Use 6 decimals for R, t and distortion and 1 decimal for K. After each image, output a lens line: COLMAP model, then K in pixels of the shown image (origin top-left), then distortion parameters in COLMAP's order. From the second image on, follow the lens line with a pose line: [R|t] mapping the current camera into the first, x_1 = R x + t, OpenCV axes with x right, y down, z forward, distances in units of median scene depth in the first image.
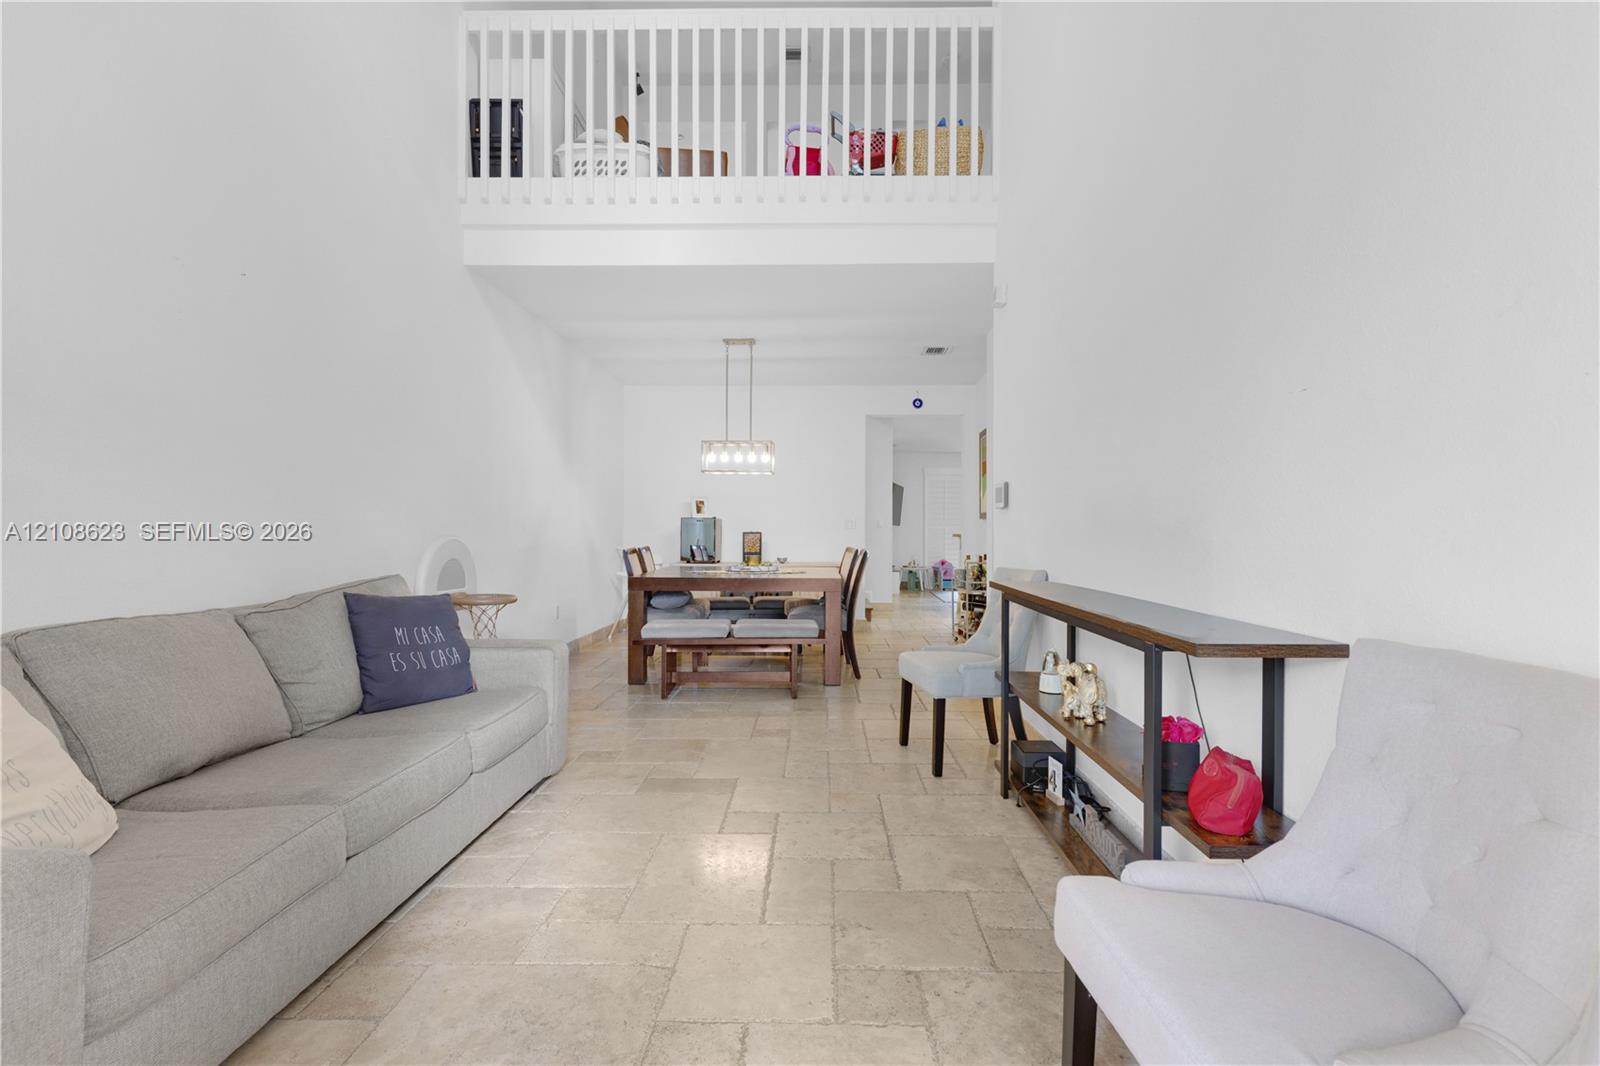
lens RADIAL K [[730.5, 0, 808.2], [0, 730.5, 527.5], [0, 0, 1]] dist [-0.000311, 0.000166]
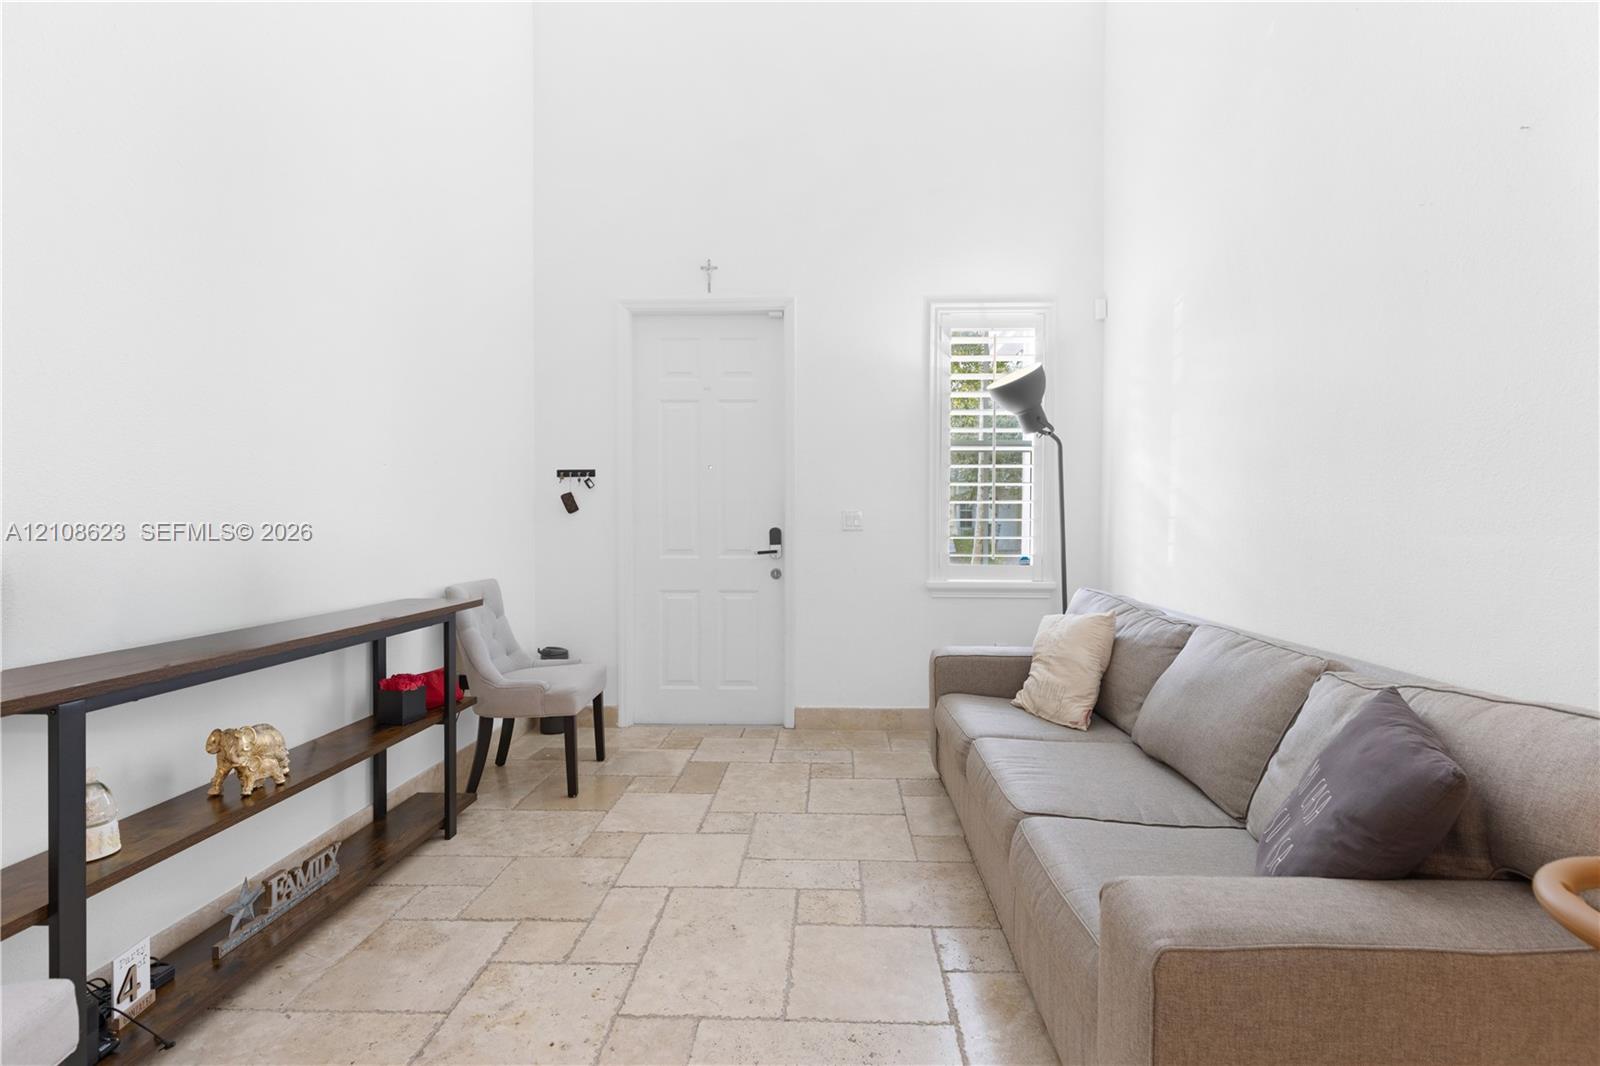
lens RADIAL K [[730.5, 0, 800.8], [0, 730.5, 533.4], [0, 0, 1]] dist [-0.000311, 0.000166]
pose [[-0.999161, -0.012238, 0.039082, -0.315164], [-0.011376, 0.999689, 0.022200, -0.052312], [-0.039341, 0.021737, -0.998989, 2.206513]]
